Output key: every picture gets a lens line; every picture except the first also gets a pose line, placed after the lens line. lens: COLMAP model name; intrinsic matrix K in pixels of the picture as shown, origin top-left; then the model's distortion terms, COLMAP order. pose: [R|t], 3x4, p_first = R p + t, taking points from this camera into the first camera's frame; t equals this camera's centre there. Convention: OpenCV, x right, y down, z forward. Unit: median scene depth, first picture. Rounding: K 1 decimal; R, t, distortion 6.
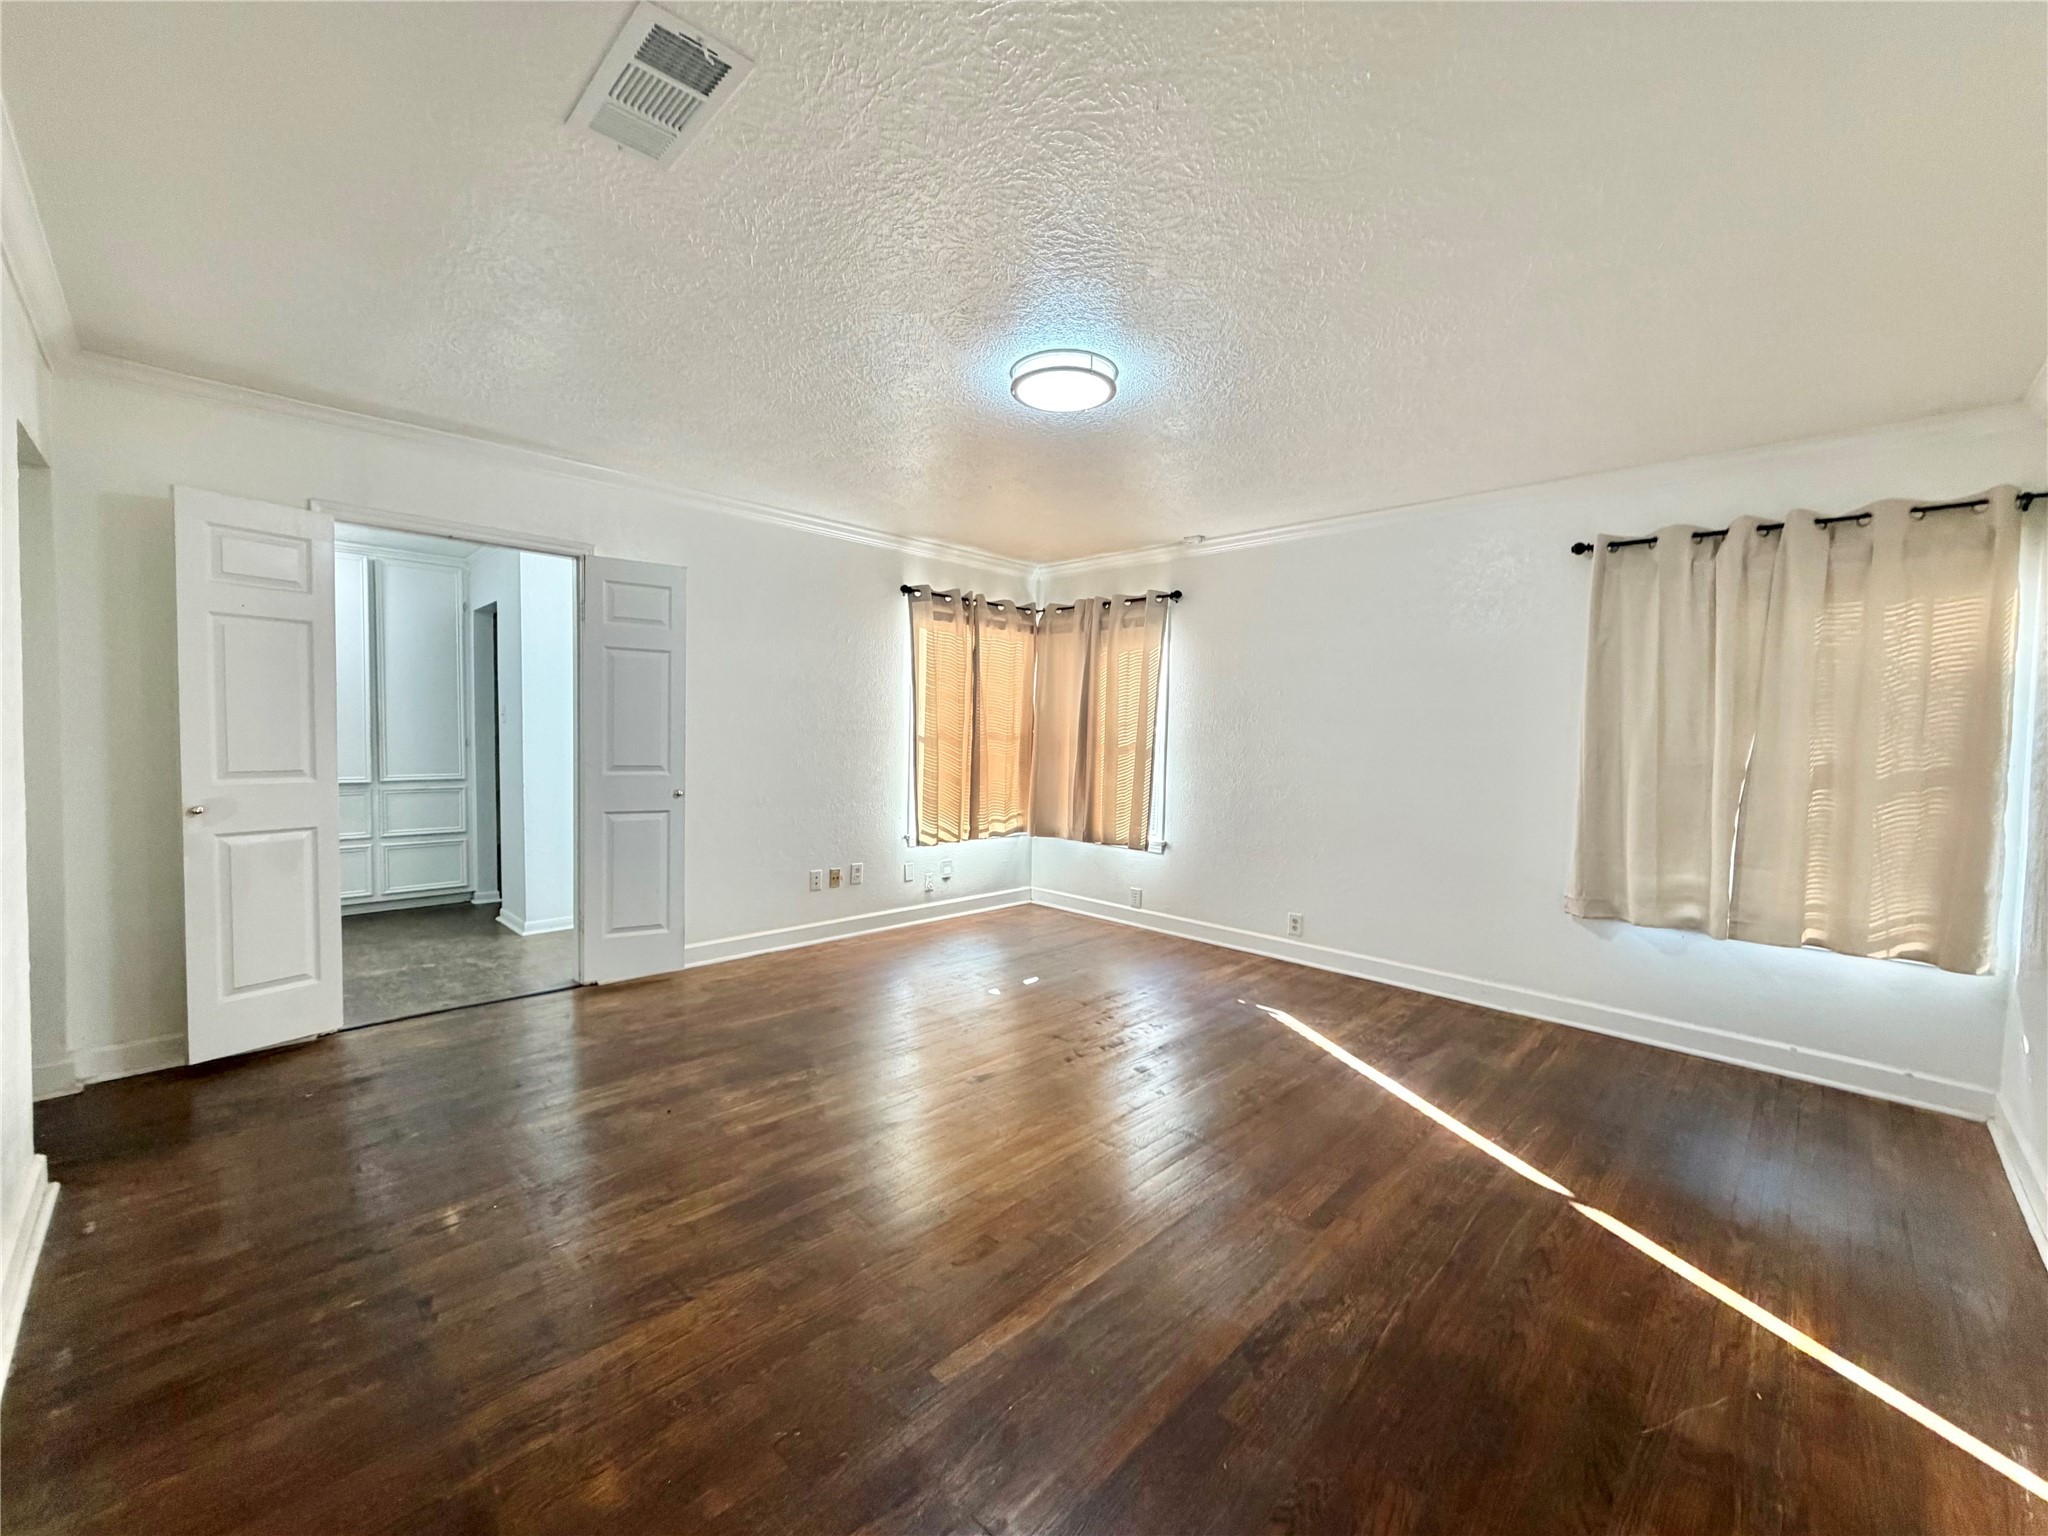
lens RADIAL K [[815.3, 0, 1020.0], [0, 815.3, 765.8], [0, 0, 1]] dist [0.001424, -0.000951]
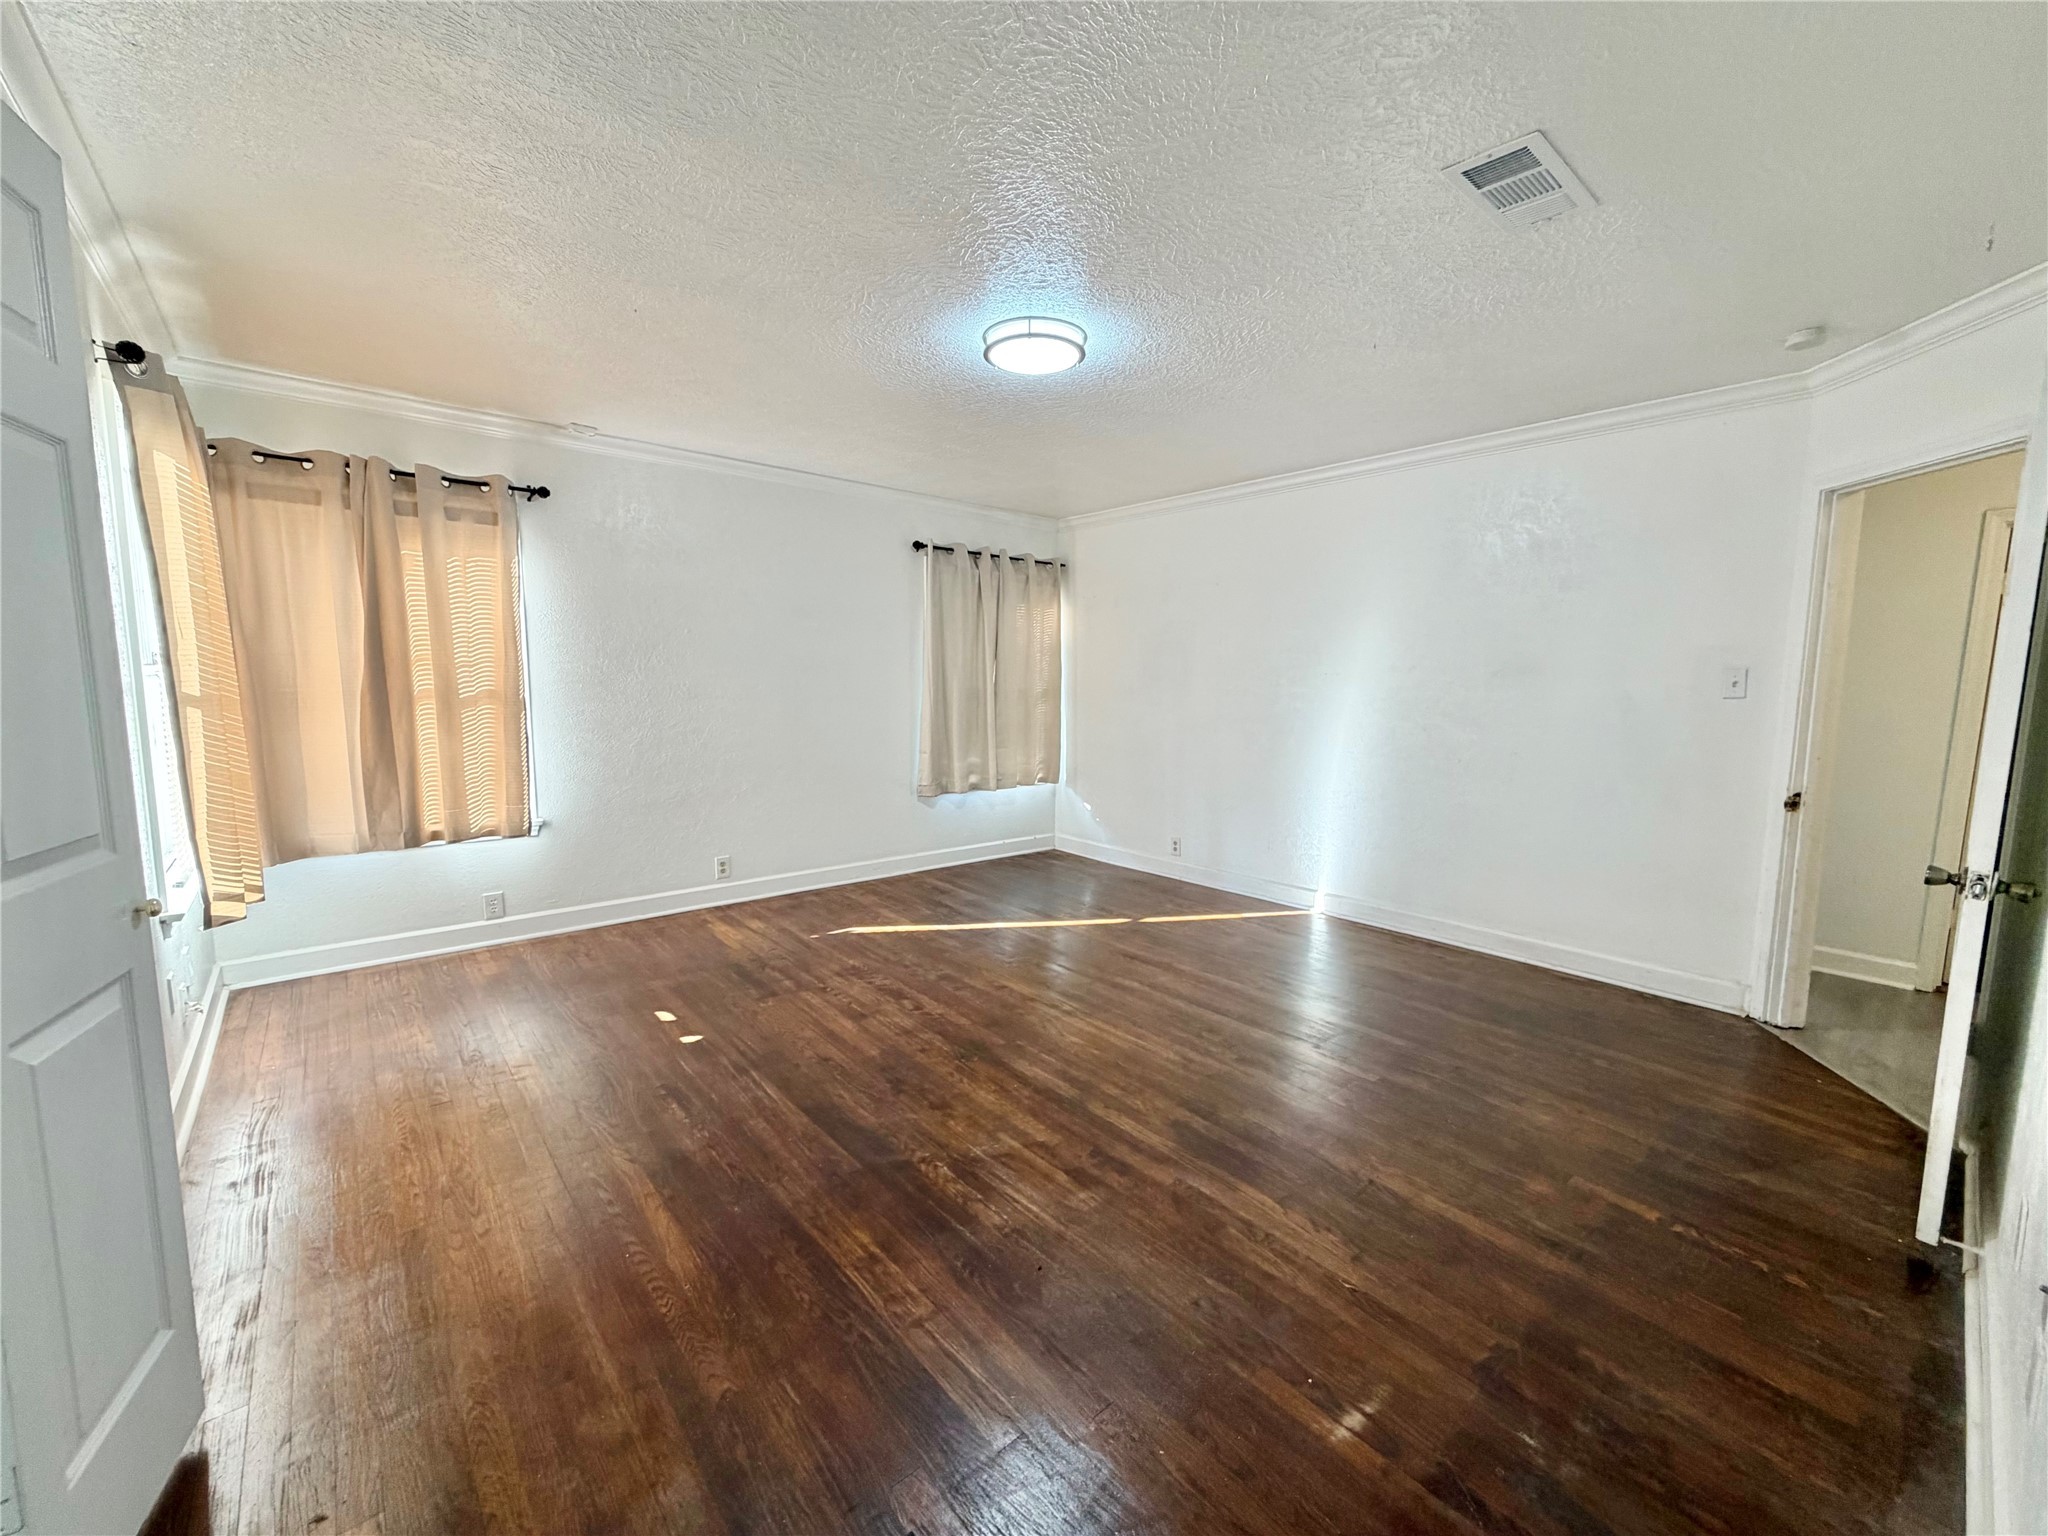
lens RADIAL K [[815.3, 0, 1021.2], [0, 815.3, 767.6], [0, 0, 1]] dist [0.001424, -0.000951]
pose [[0.080242, -0.131981, 0.987999, -0.732770], [0.033864, 0.990984, 0.129630, -0.053068], [-0.996200, 0.023055, 0.083988, 0.665265]]
